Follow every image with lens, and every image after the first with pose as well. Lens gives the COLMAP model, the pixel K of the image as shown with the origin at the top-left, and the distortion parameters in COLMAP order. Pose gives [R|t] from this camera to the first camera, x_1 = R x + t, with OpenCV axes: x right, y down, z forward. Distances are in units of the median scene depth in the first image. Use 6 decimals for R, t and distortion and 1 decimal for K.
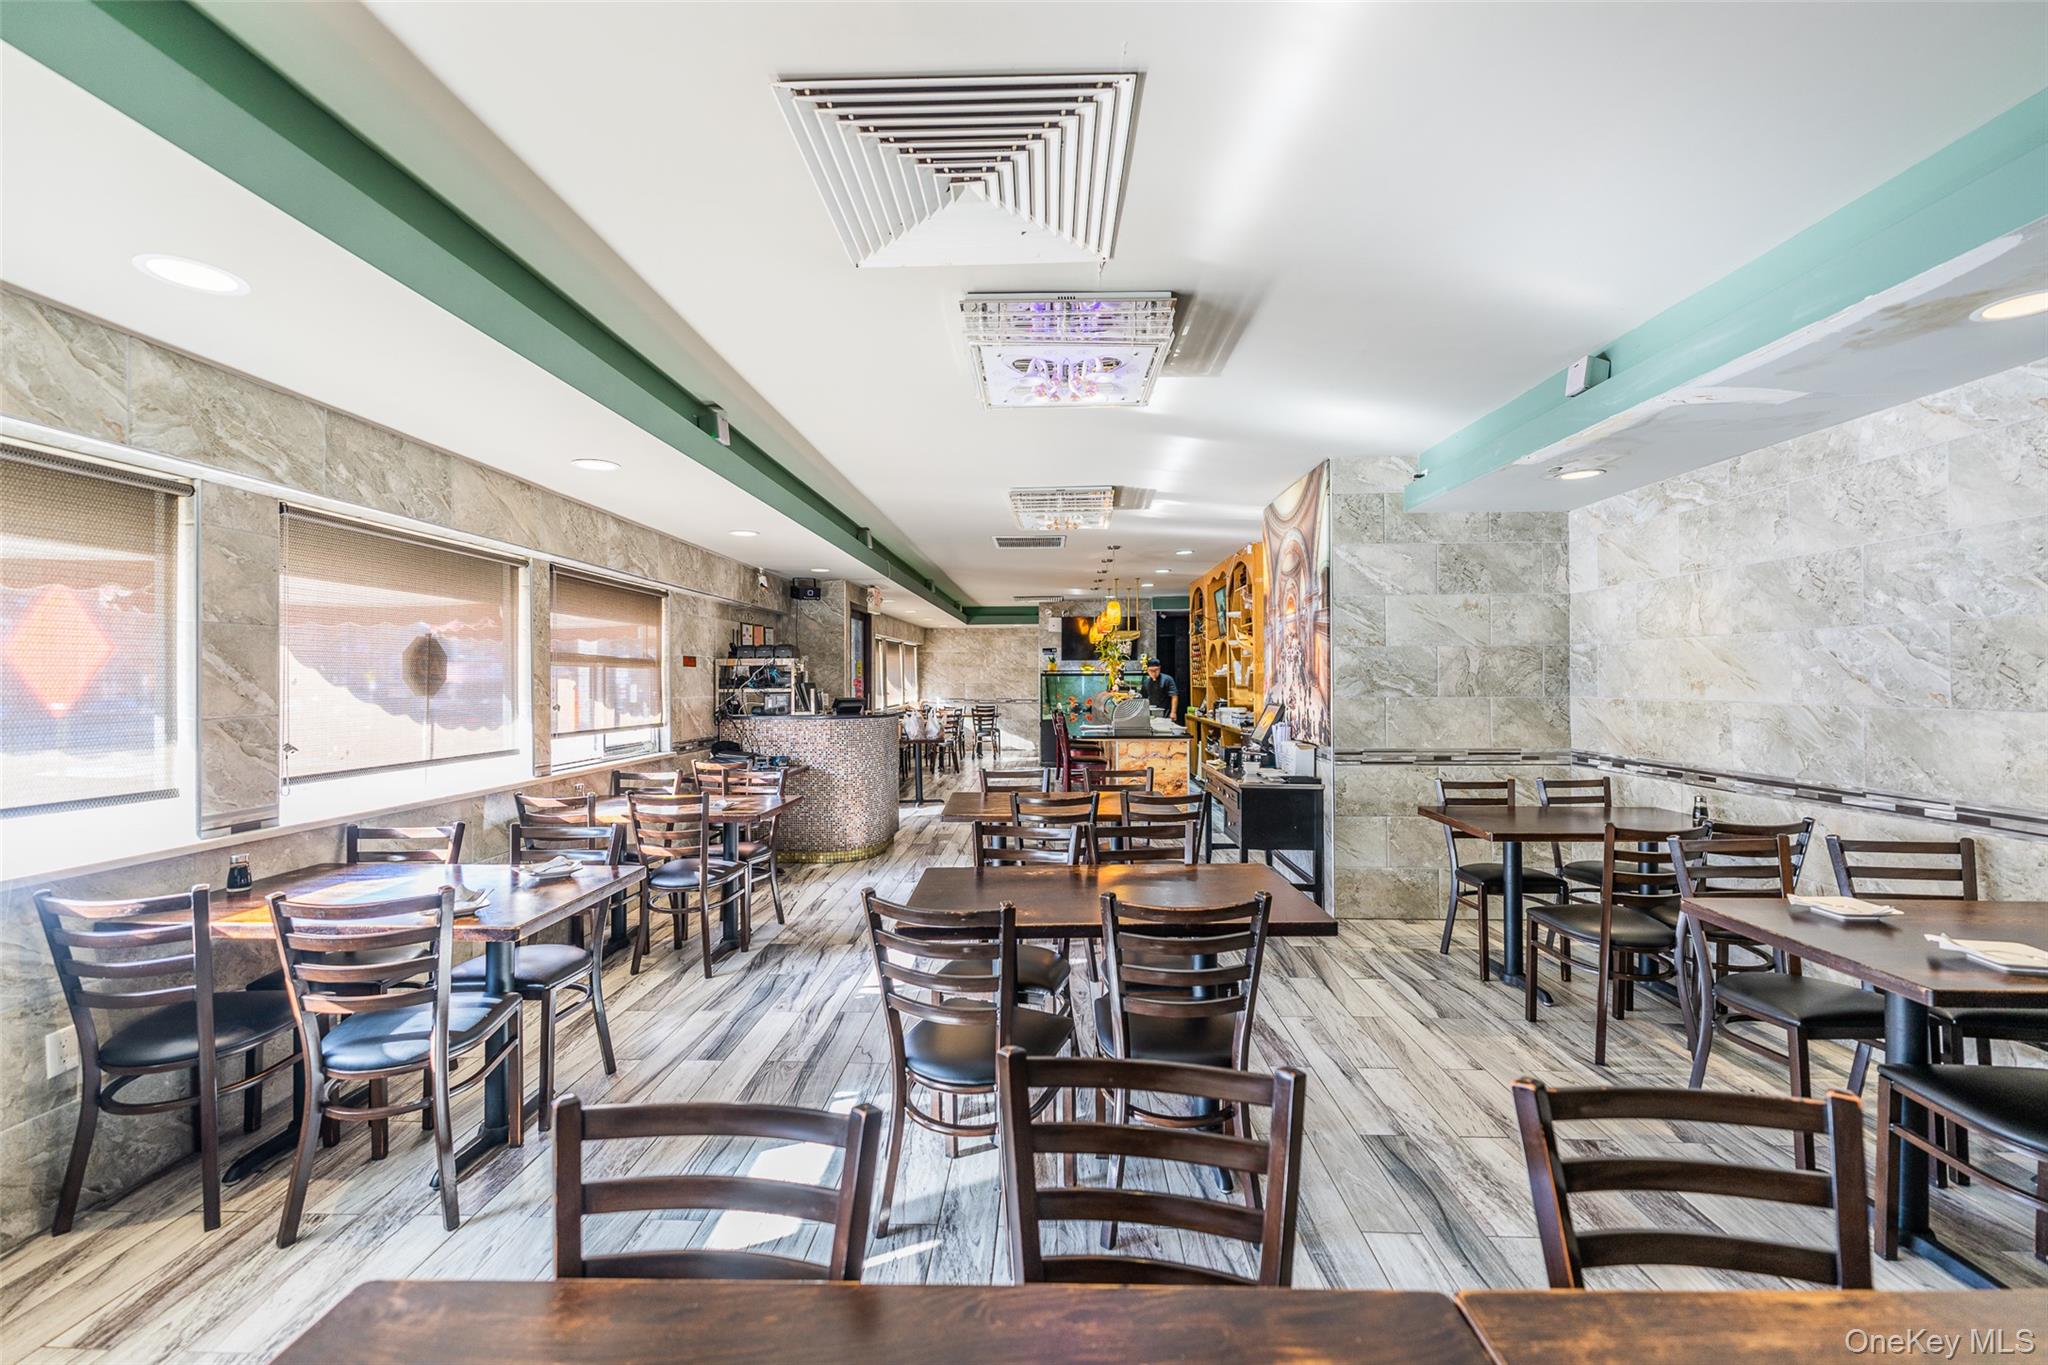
lens RADIAL K [[807.8, 0, 1040.6], [0, 807.8, 684.2], [0, 0, 1]] dist [-0.000680, -0.000150]
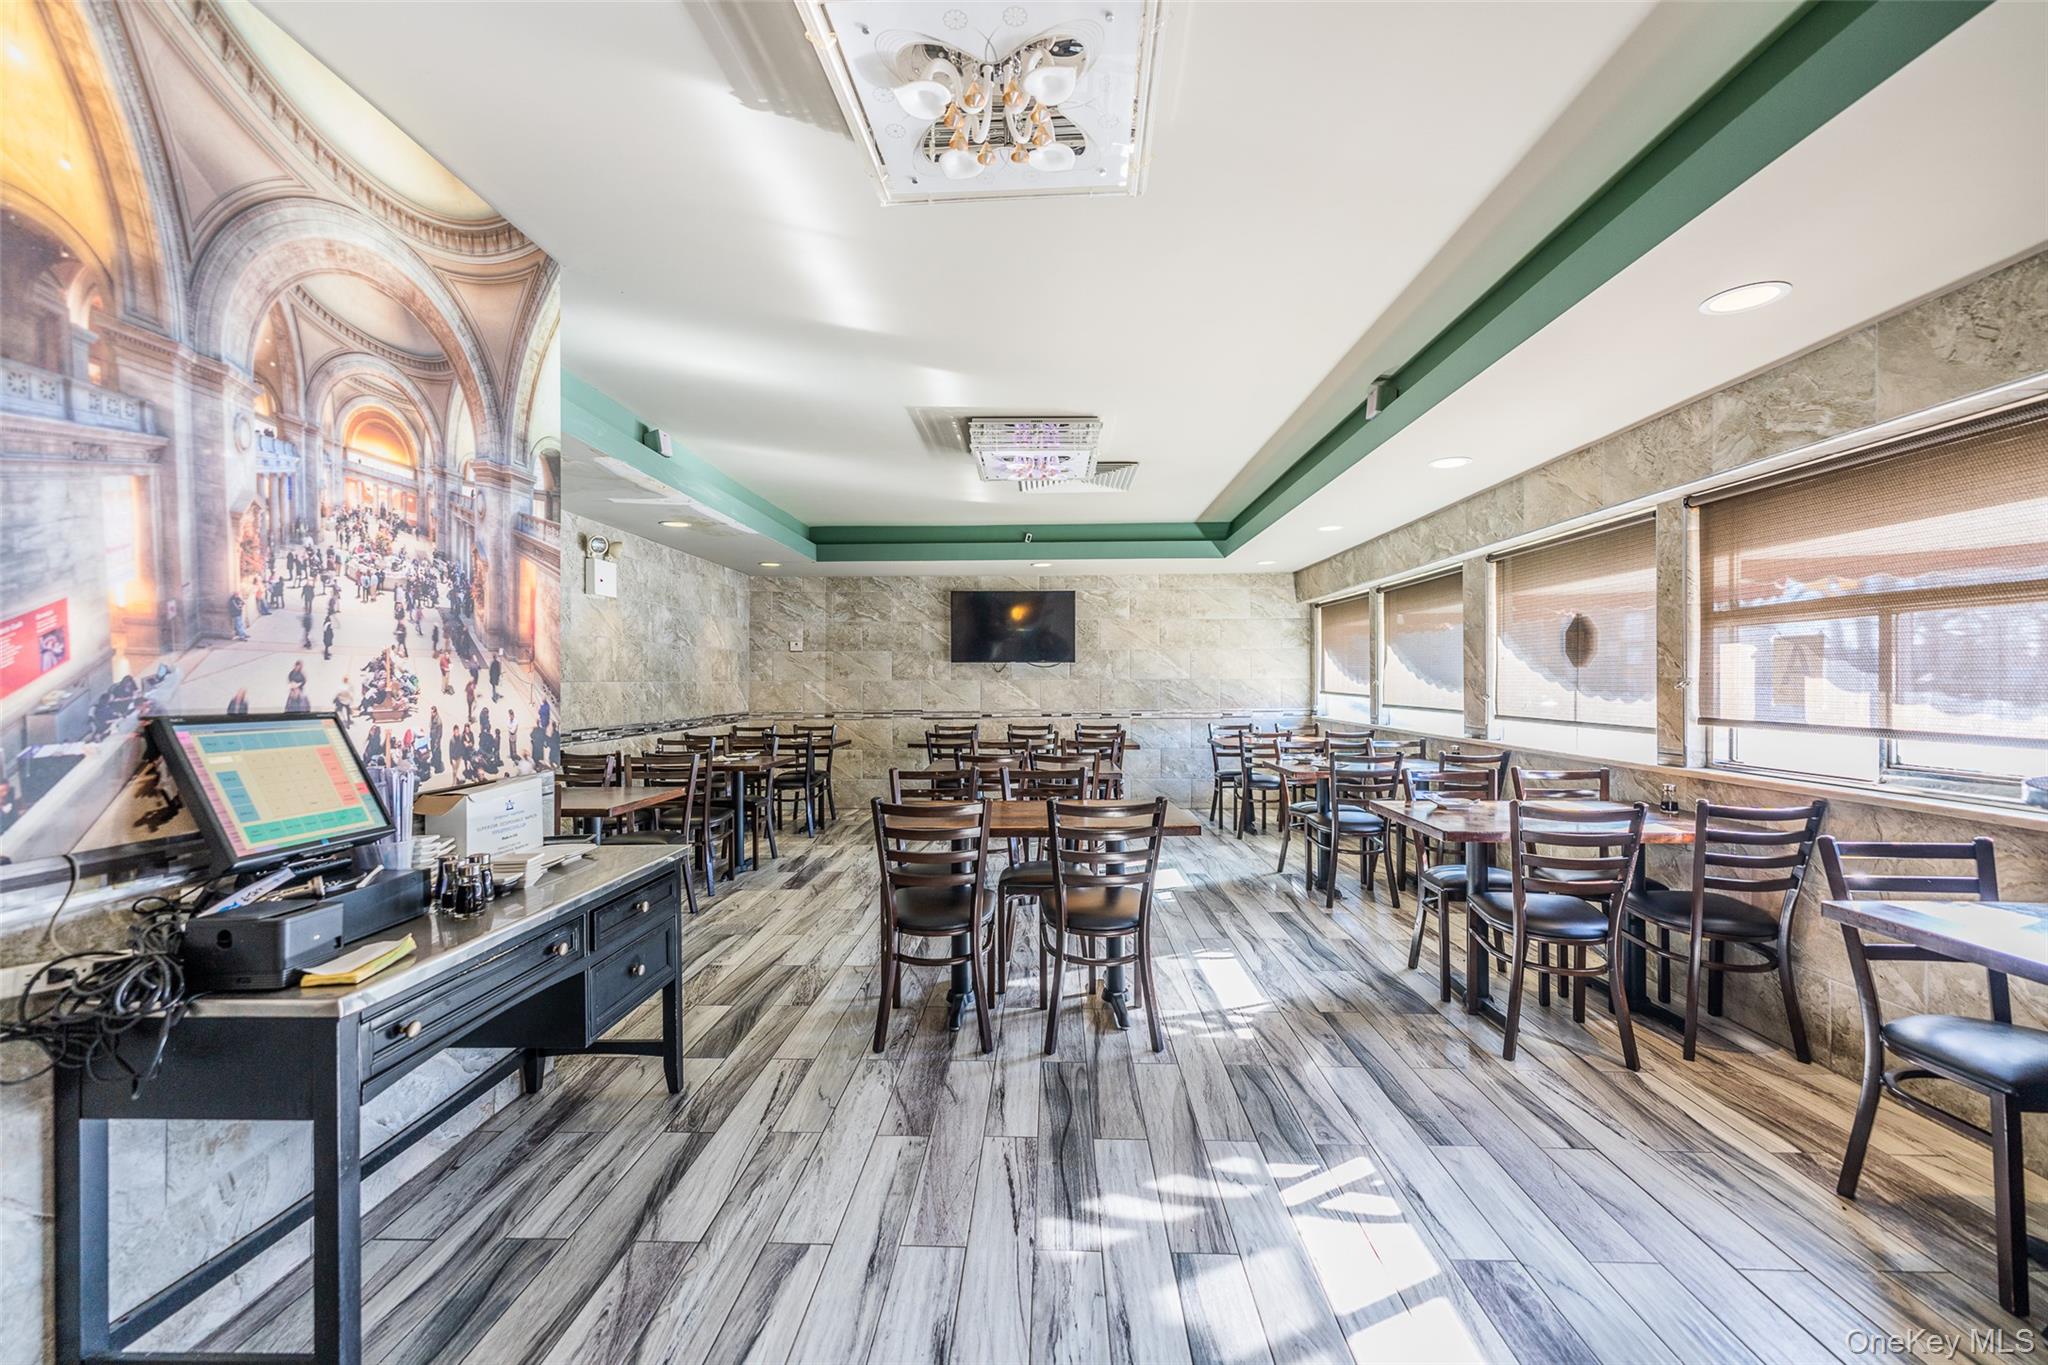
lens RADIAL K [[807.8, 0, 1040.6], [0, 807.8, 684.2], [0, 0, 1]] dist [-0.000680, -0.000150]
pose [[-0.999961, 0.008848, 0.000603, 0.007650], [0.008854, 0.999918, 0.009299, 0.007639], [-0.000520, 0.009303, -0.999957, 0.757568]]
